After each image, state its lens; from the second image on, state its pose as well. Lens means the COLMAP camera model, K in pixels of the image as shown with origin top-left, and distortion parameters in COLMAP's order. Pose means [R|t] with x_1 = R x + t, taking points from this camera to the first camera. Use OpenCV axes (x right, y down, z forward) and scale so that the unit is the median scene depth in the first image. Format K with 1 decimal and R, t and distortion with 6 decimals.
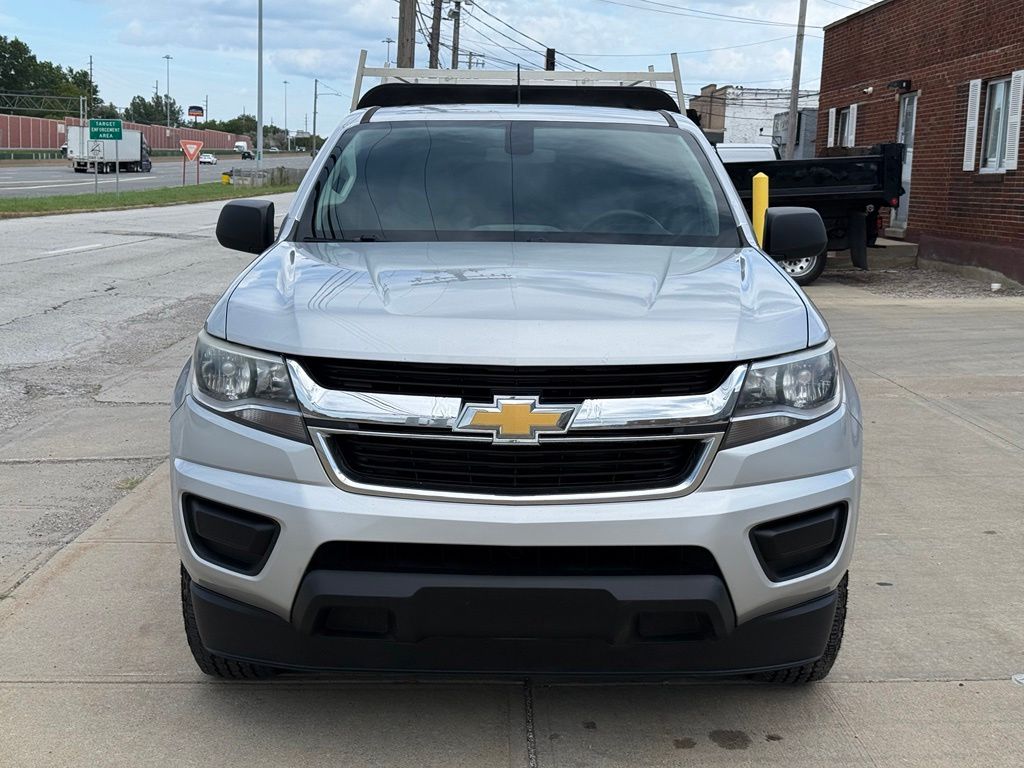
lens RADIAL K [[1425.3, 0, 501.6], [0, 1425.3, 373.0], [0, 0, 1]] dist [0.107705, 0.000000]
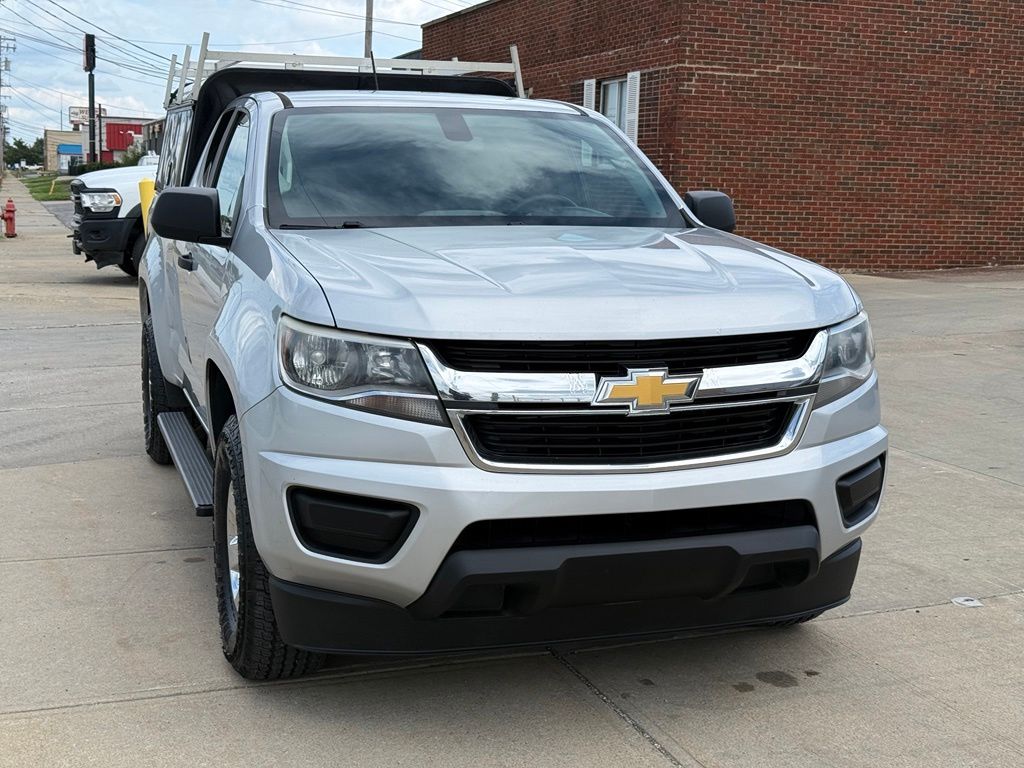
lens RADIAL K [[1425.3, 0, 505.7], [0, 1425.3, 365.9], [0, 0, 1]] dist [0.107705, 0.000000]
pose [[0.950998, -0.046627, 0.305660, -0.395466], [0.046672, 0.998885, 0.007163, 0.001937], [-0.305654, 0.007454, 0.952114, 0.033789]]
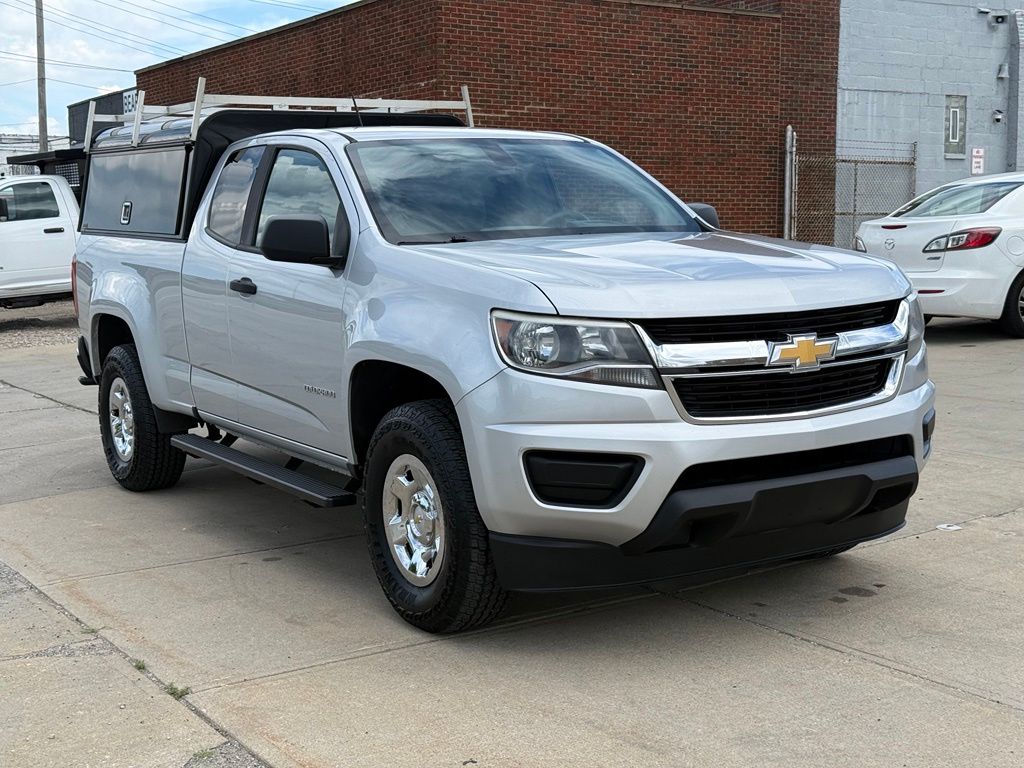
lens RADIAL K [[1425.3, 0, 502.6], [0, 1425.3, 359.0], [0, 0, 1]] dist [0.107705, 0.000000]
pose [[0.853994, -0.091113, 0.512243, -0.865046], [0.111724, 0.993694, -0.009514, 0.019915], [-0.508146, 0.065355, 0.858788, 0.018645]]
